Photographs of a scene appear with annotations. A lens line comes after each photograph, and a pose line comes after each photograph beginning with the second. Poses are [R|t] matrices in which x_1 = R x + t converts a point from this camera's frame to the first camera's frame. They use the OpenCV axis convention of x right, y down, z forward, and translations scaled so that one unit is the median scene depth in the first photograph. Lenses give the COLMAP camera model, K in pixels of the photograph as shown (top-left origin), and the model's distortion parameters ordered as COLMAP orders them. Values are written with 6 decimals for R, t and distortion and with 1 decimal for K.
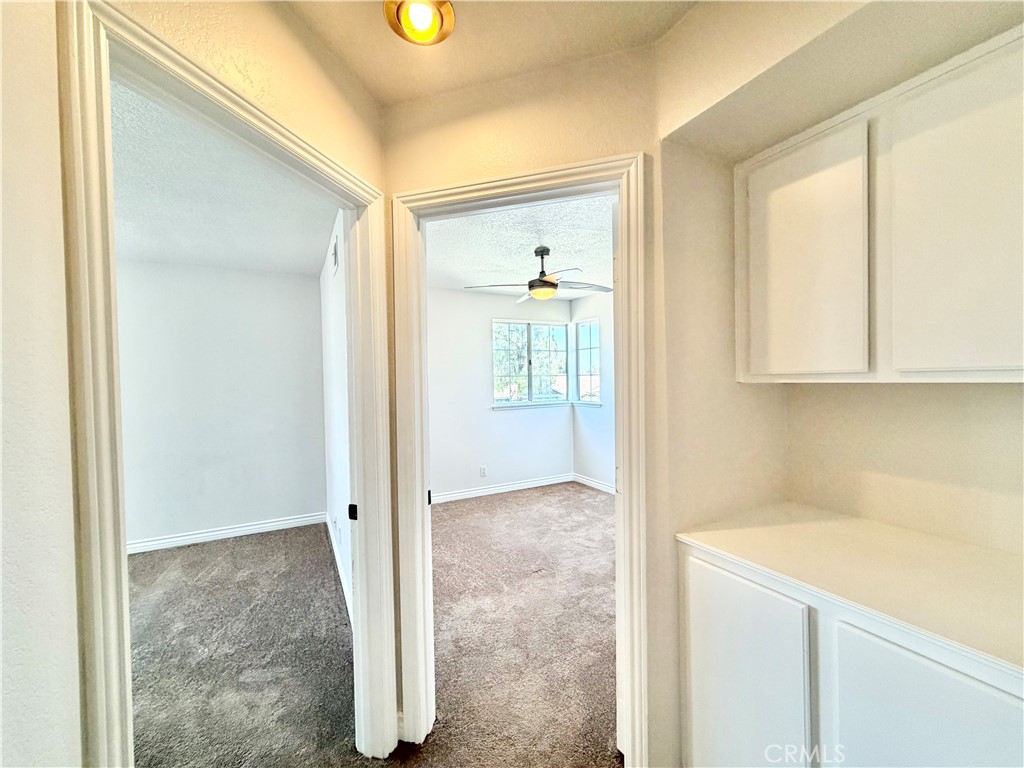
lens RADIAL K [[409.1, 0, 508.1], [0, 409.1, 380.2], [0, 0, 1]] dist [0.001252, 0.000380]
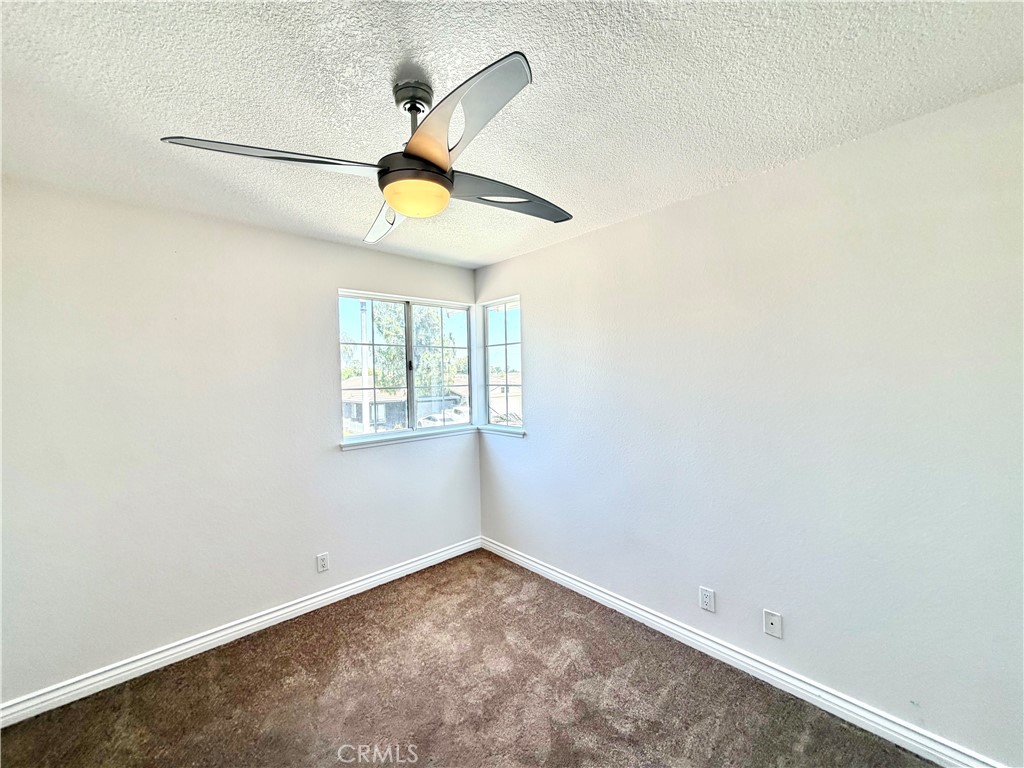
lens RADIAL K [[409.1, 0, 518.3], [0, 409.1, 390.1], [0, 0, 1]] dist [0.001252, 0.000380]
pose [[0.963362, -0.010961, 0.267981, 0.048034], [0.004201, 0.999659, 0.025788, -0.023231], [-0.268172, -0.023717, 0.963079, 0.388097]]
